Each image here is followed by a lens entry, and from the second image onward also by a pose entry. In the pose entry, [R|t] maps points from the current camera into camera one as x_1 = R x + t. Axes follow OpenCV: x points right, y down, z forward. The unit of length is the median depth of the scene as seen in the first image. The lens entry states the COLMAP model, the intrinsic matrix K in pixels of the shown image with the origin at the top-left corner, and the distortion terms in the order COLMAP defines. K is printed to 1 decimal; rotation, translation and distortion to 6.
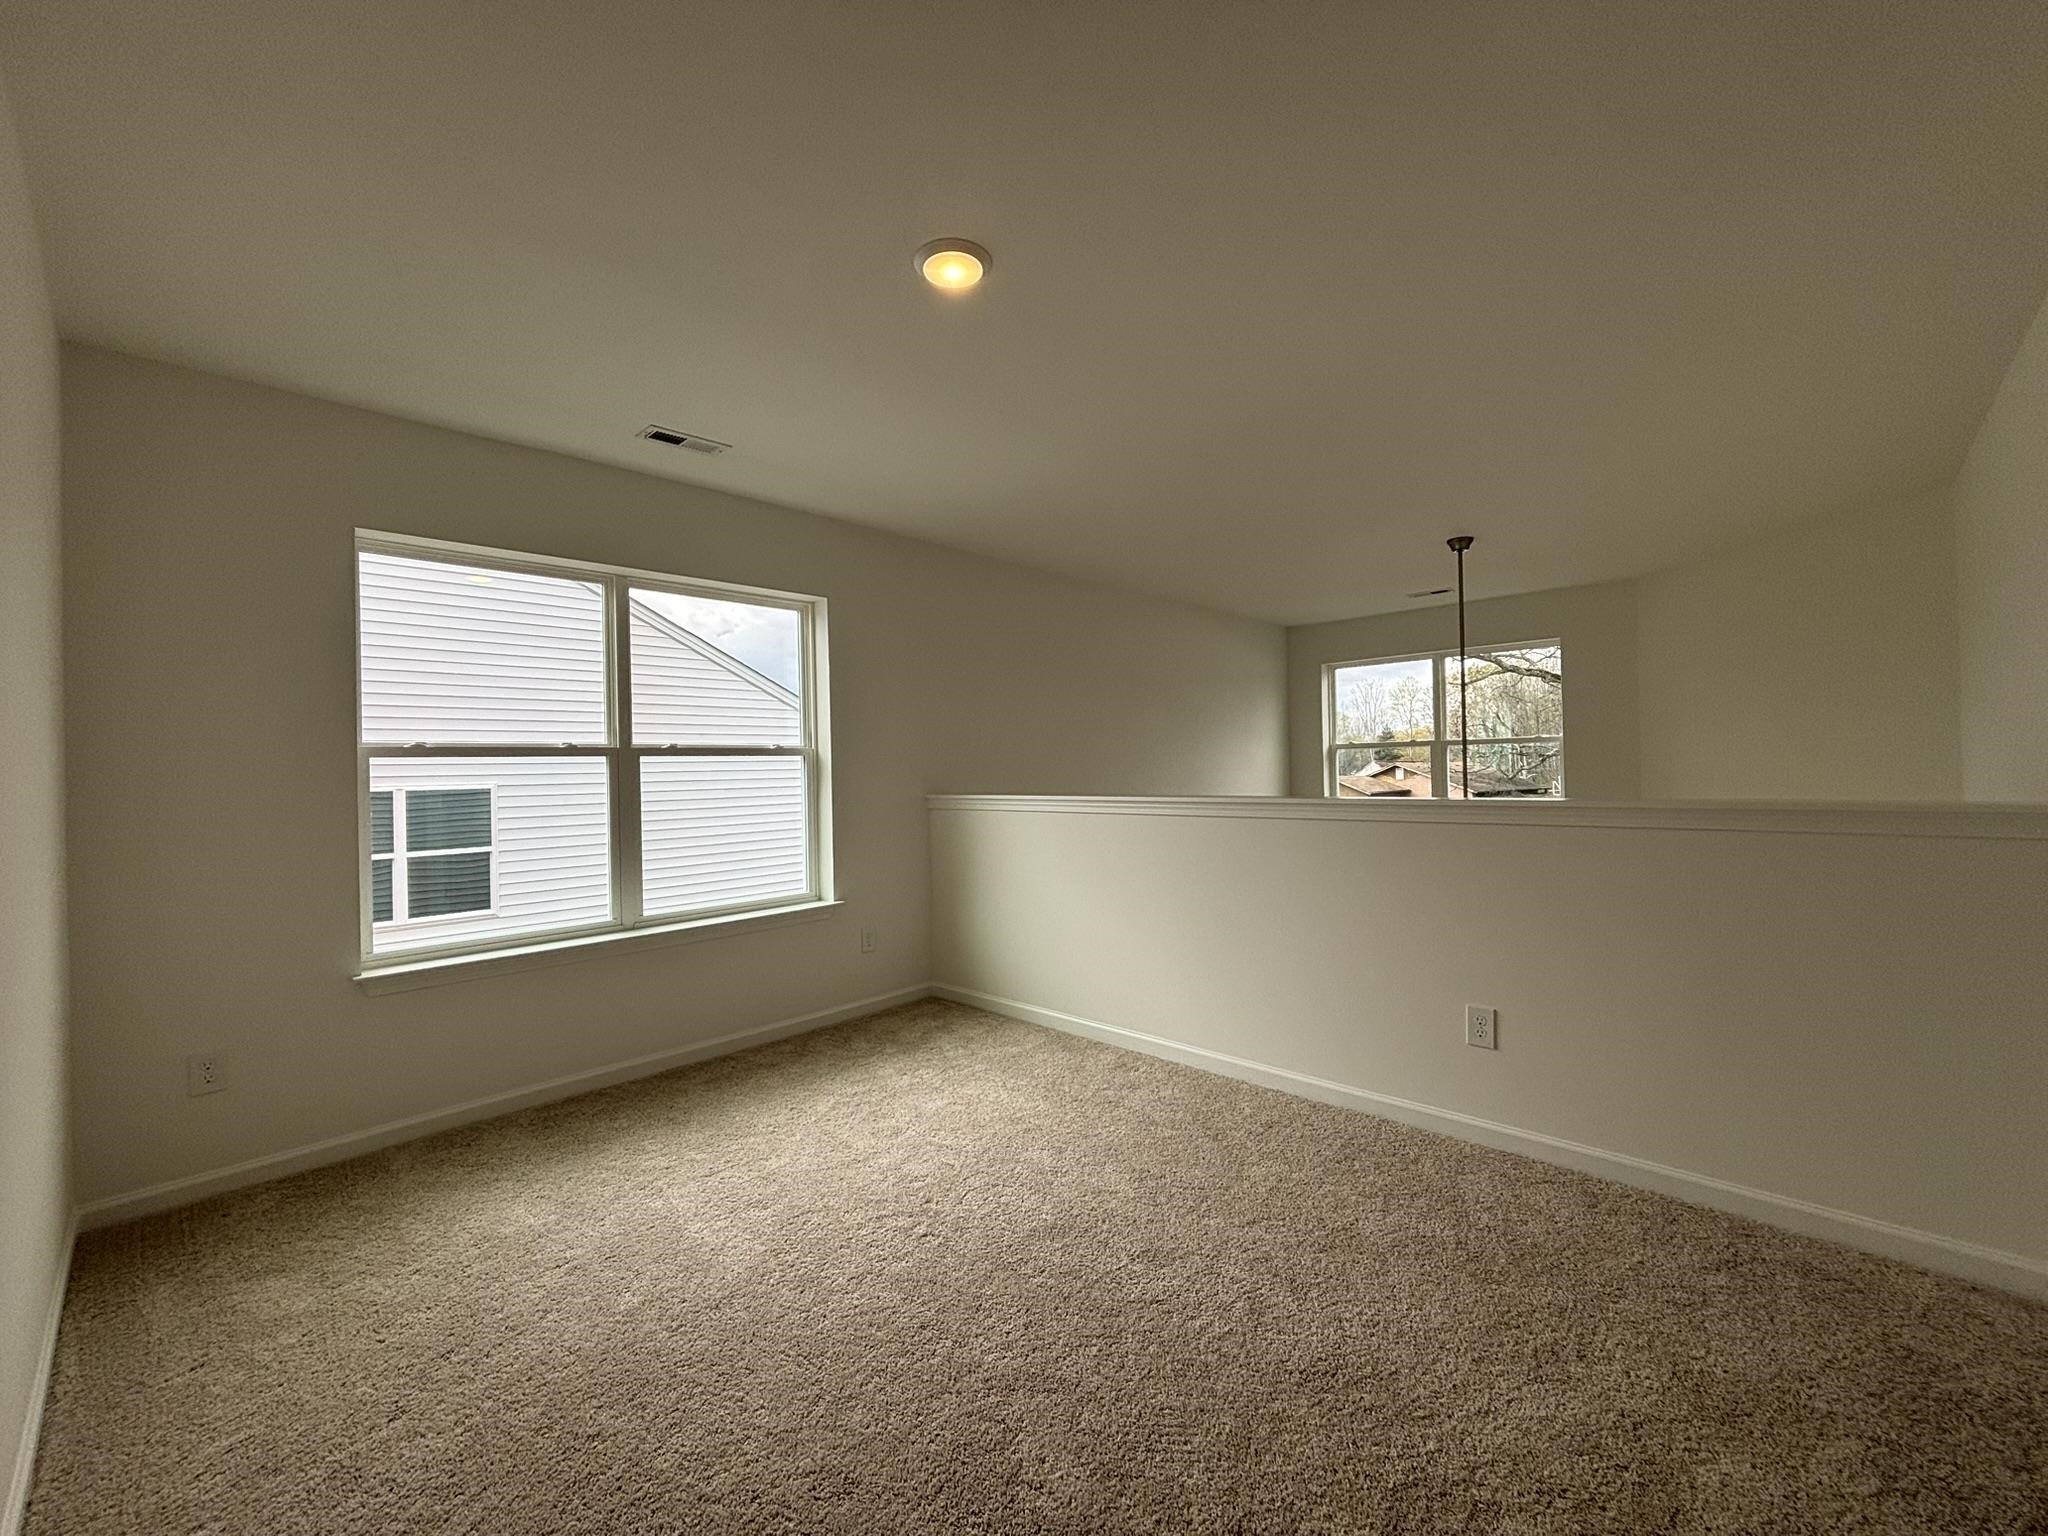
lens RADIAL K [[829.5, 0, 1017.3], [0, 829.5, 755.1], [0, 0, 1]] dist [-0.000287, 0.000013]
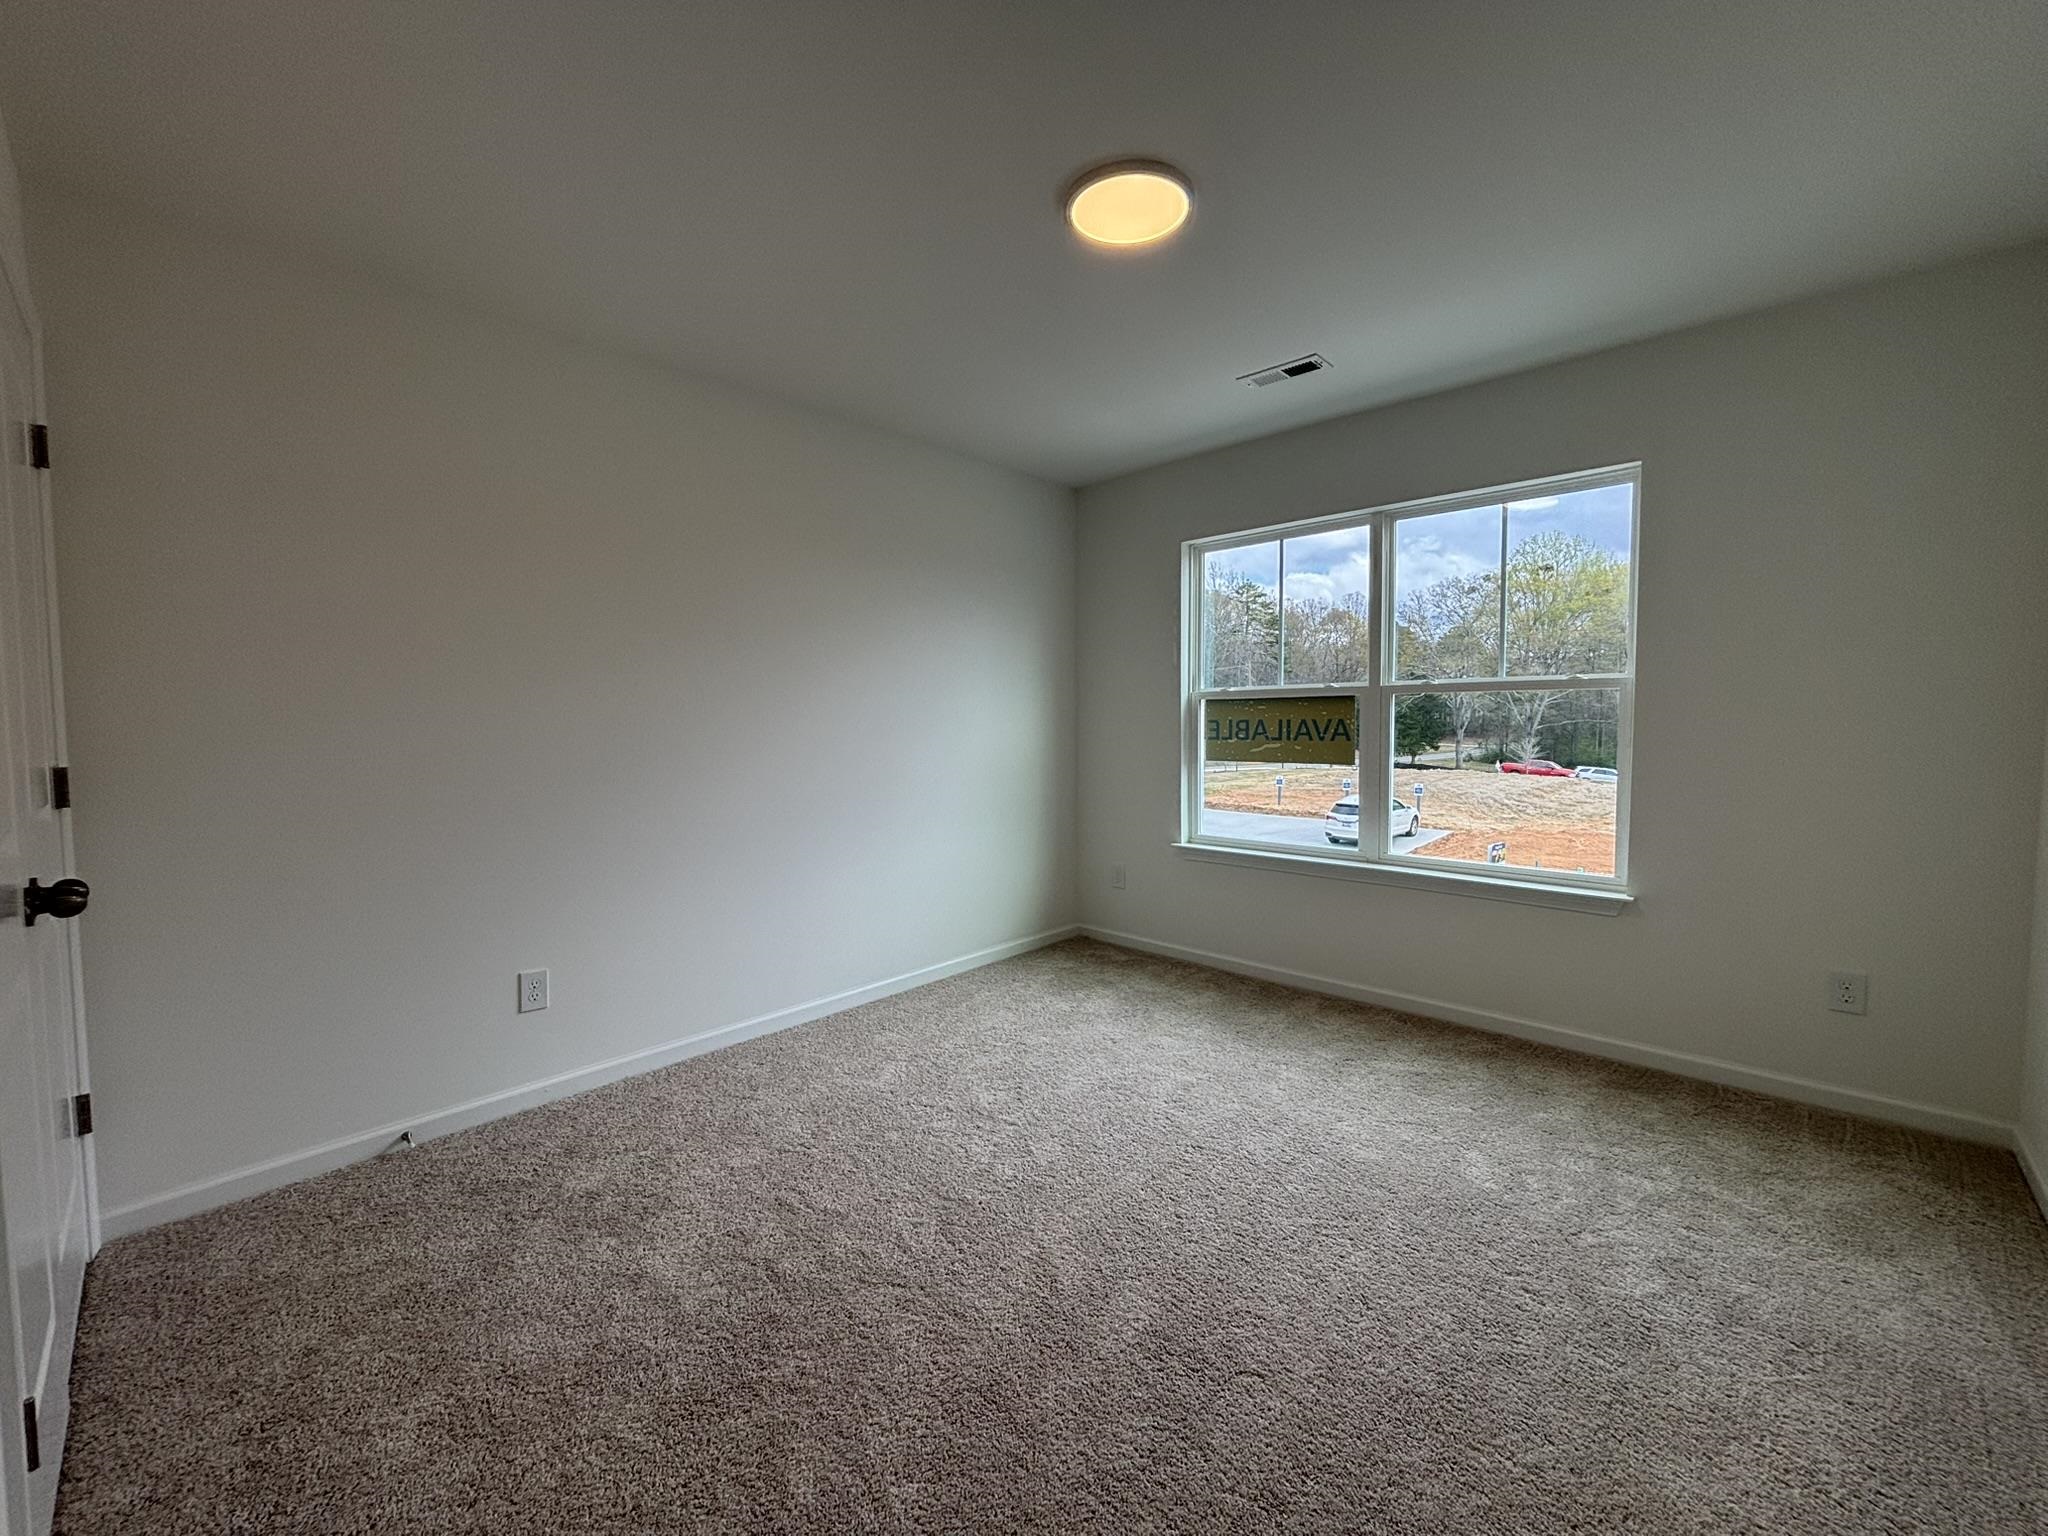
lens RADIAL K [[829.5, 0, 1017.3], [0, 829.5, 755.1], [0, 0, 1]] dist [-0.000287, 0.000013]
pose [[0.015913, 0.077940, -0.996831, 0.522724], [0.019446, 0.996745, 0.078243, -0.011491], [0.999684, -0.020629, 0.014345, 0.531323]]
